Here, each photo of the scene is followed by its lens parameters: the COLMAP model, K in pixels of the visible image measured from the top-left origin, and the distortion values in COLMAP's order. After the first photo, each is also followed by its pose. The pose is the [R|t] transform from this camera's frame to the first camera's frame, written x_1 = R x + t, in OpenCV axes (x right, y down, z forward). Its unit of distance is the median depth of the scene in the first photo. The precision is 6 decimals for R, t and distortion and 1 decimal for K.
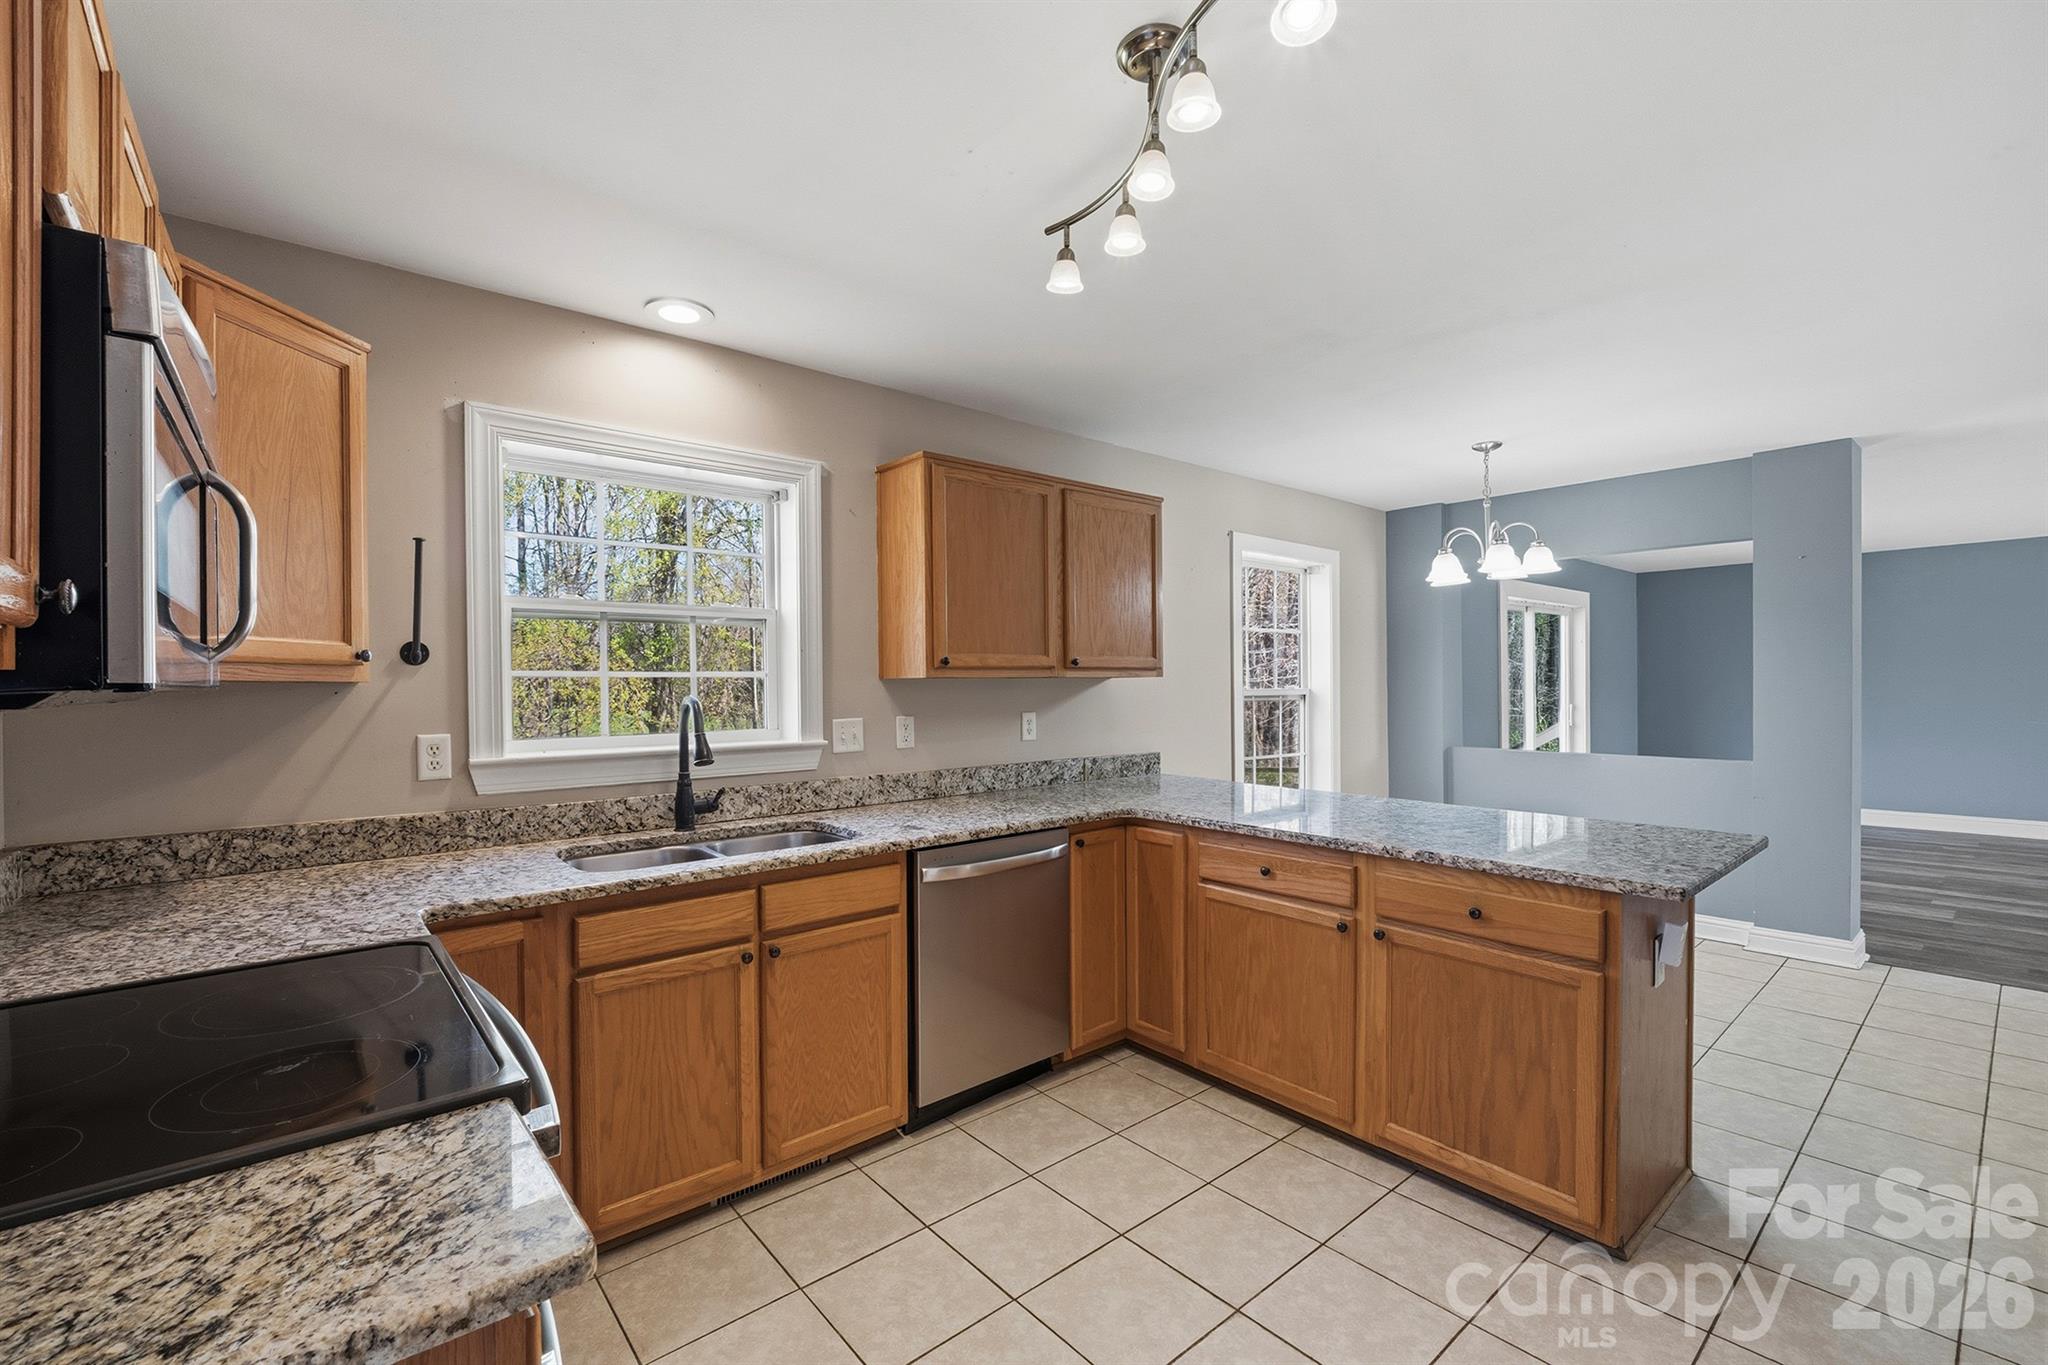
lens RADIAL K [[859.6, 0, 1024.0], [0, 859.6, 682.5], [0, 0, 1]] dist [0.000873, 0.000028]
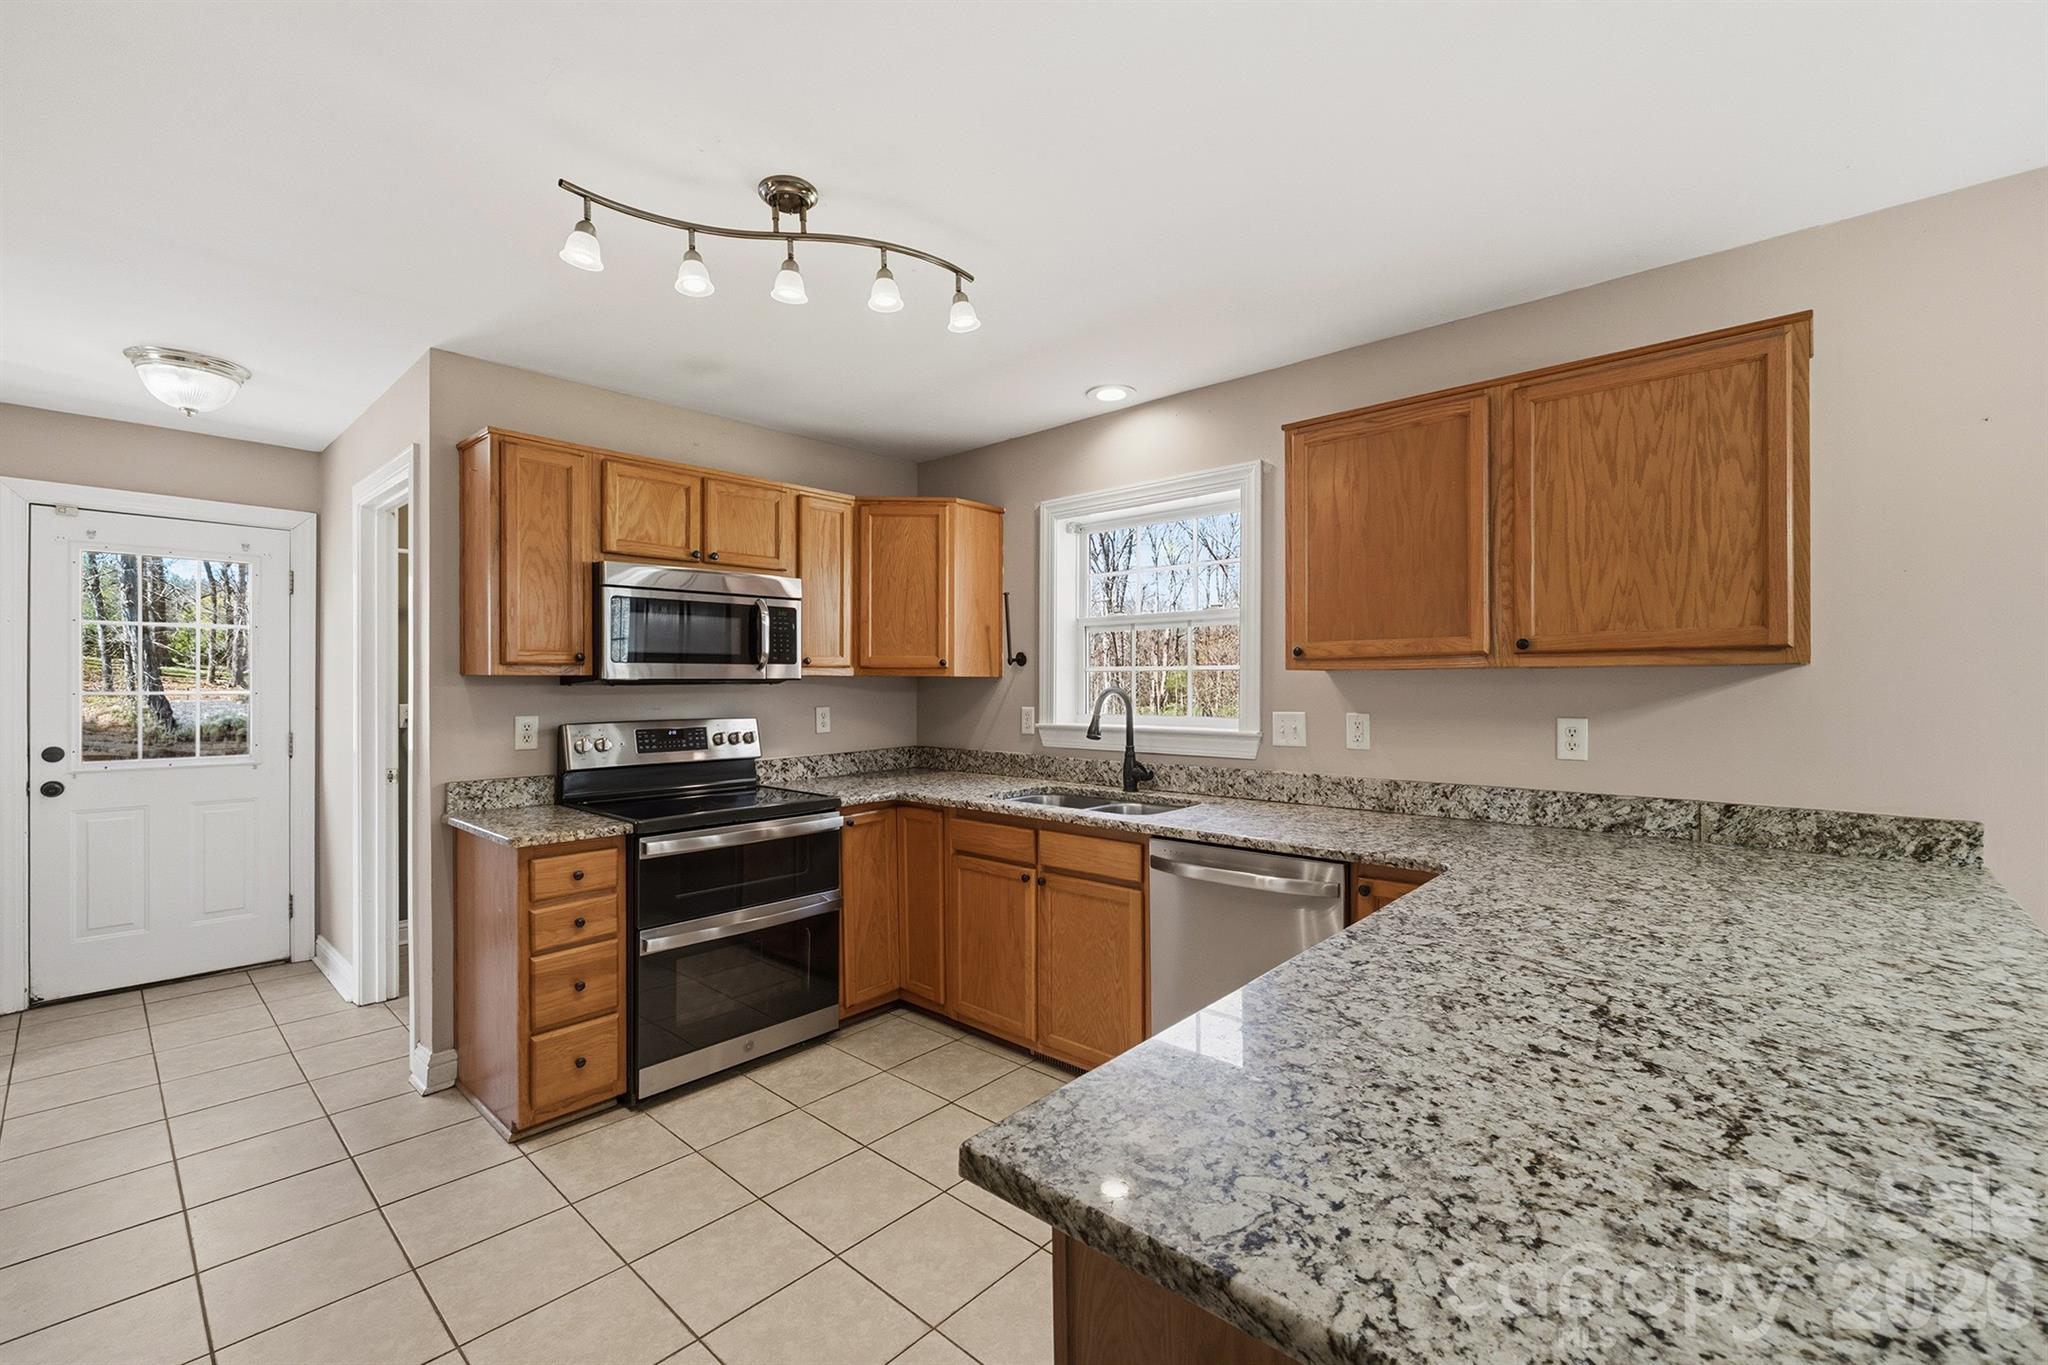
lens RADIAL K [[861.9, 0, 1030.1], [0, 861.9, 667.9], [0, 0, 1]] dist [-0.000684, -0.000128]
pose [[0.141417, -0.007922, -0.989918, 0.773110], [0.006147, 0.999956, -0.007124, -0.002998], [0.989931, -0.005077, 0.141460, 0.609628]]
